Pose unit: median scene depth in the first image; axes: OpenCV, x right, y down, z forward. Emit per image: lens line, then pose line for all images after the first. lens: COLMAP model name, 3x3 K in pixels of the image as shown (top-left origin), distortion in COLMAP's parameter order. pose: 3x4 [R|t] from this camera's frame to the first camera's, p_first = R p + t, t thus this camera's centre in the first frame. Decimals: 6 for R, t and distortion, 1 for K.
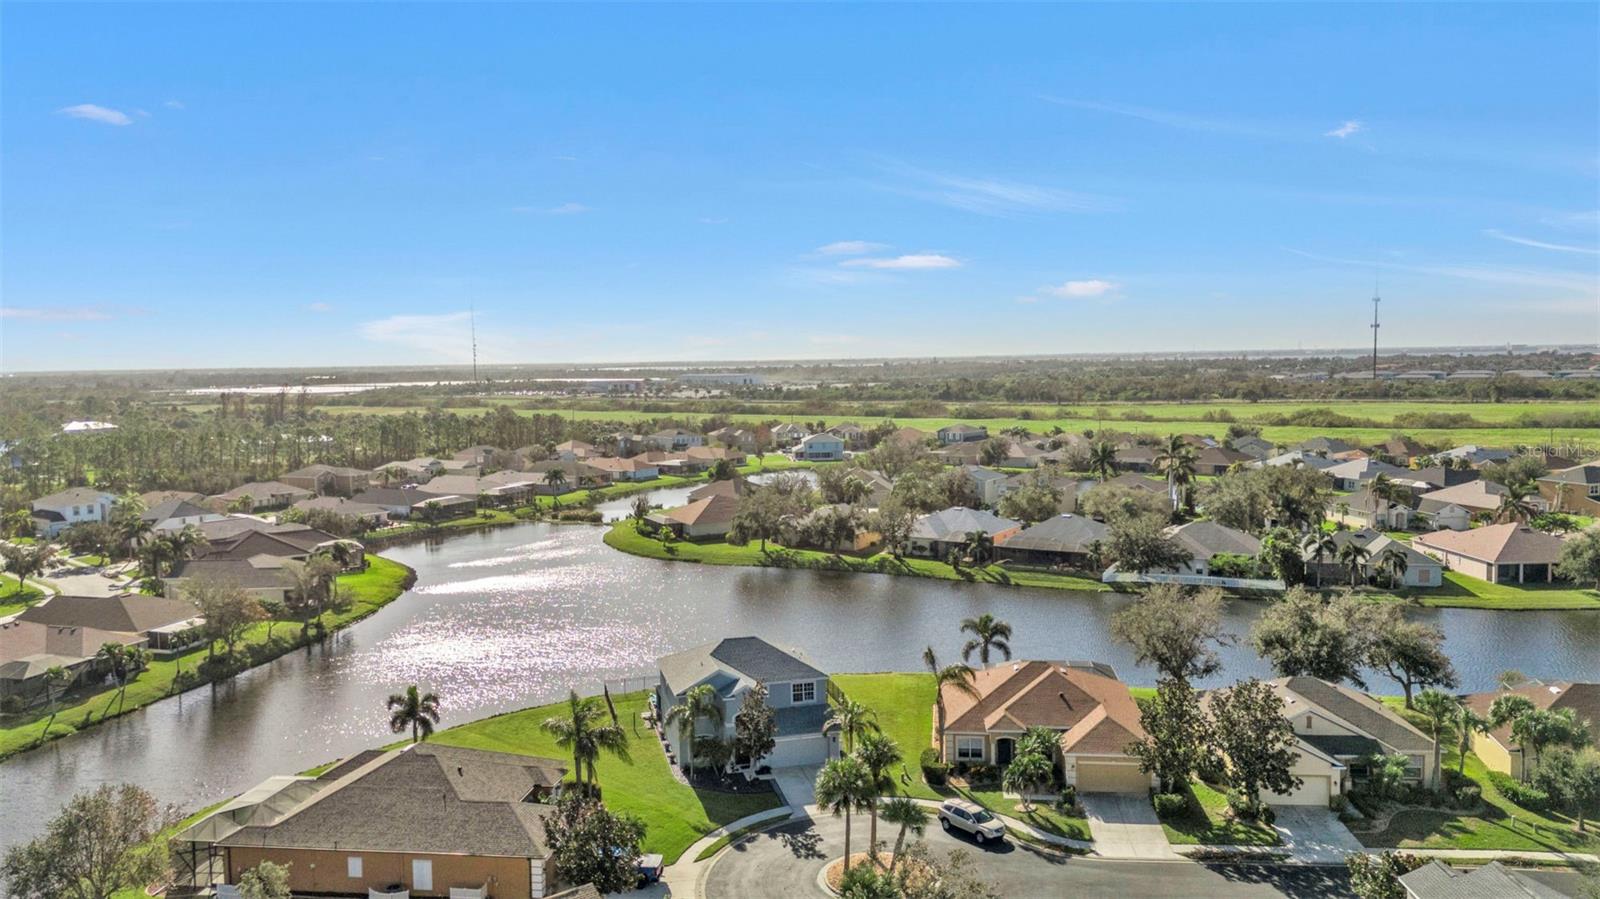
lens RADIAL K [[1165.1, 0, 800.0], [0, 1165.1, 449.5], [0, 0, 1]] dist [0.095580, -0.002203]
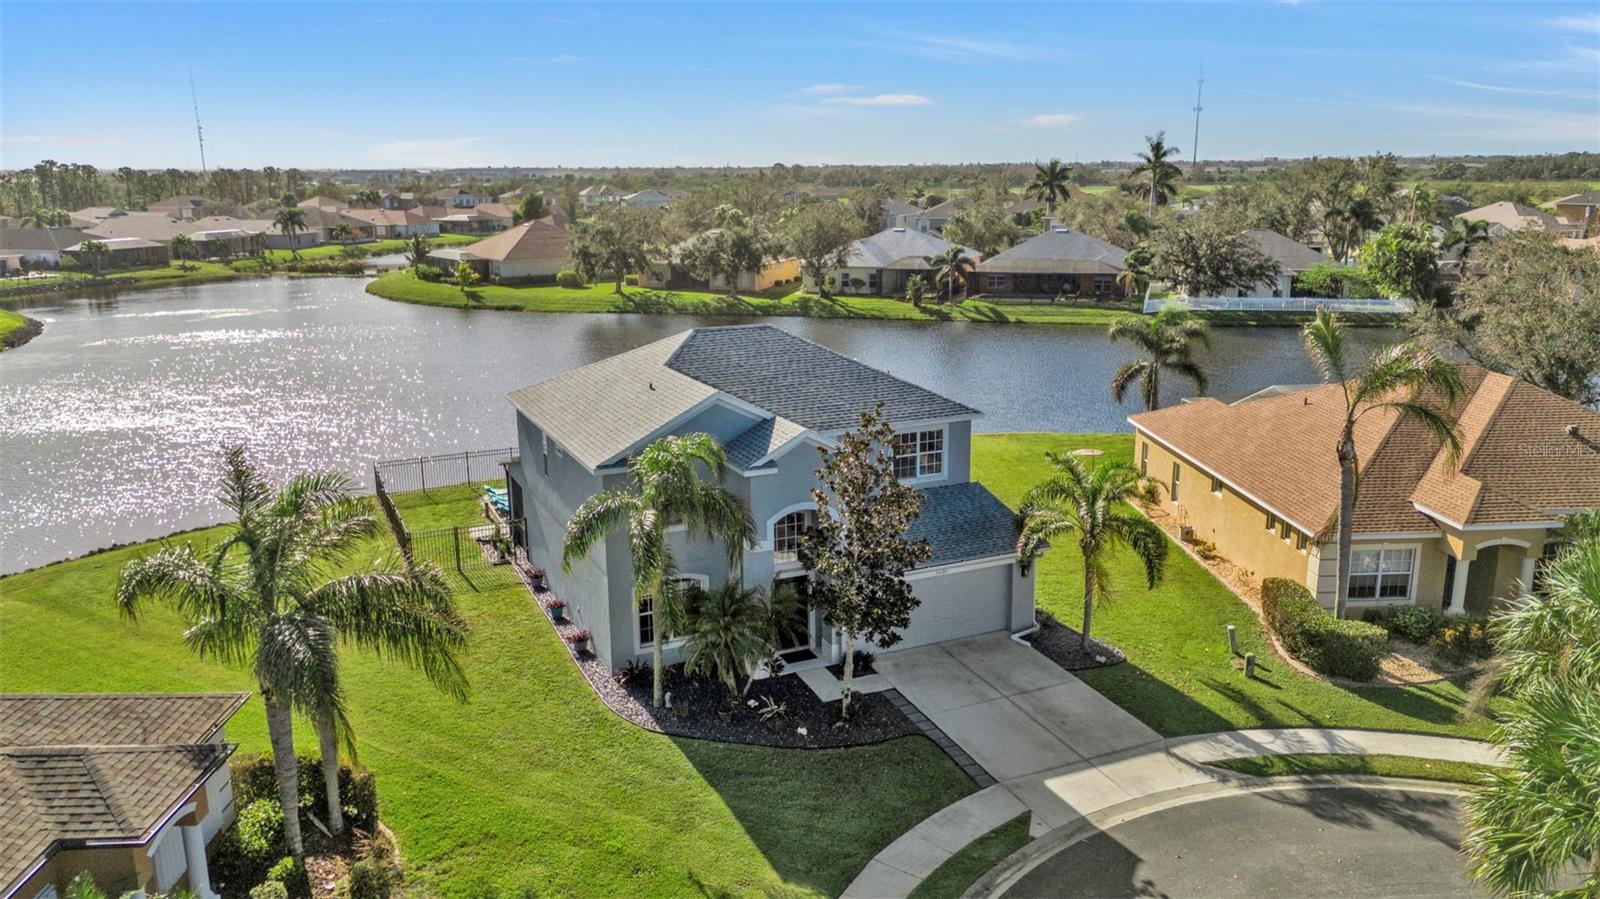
lens RADIAL K [[1168.0, 0, 800.0], [0, 1168.0, 449.5], [0, 0, 1]] dist [0.058683, -0.063674]
pose [[0.983616, -0.032857, 0.177256, -0.056758], [0.005247, 0.988052, 0.154031, 0.081349], [-0.180199, -0.150577, 0.972036, 0.352766]]
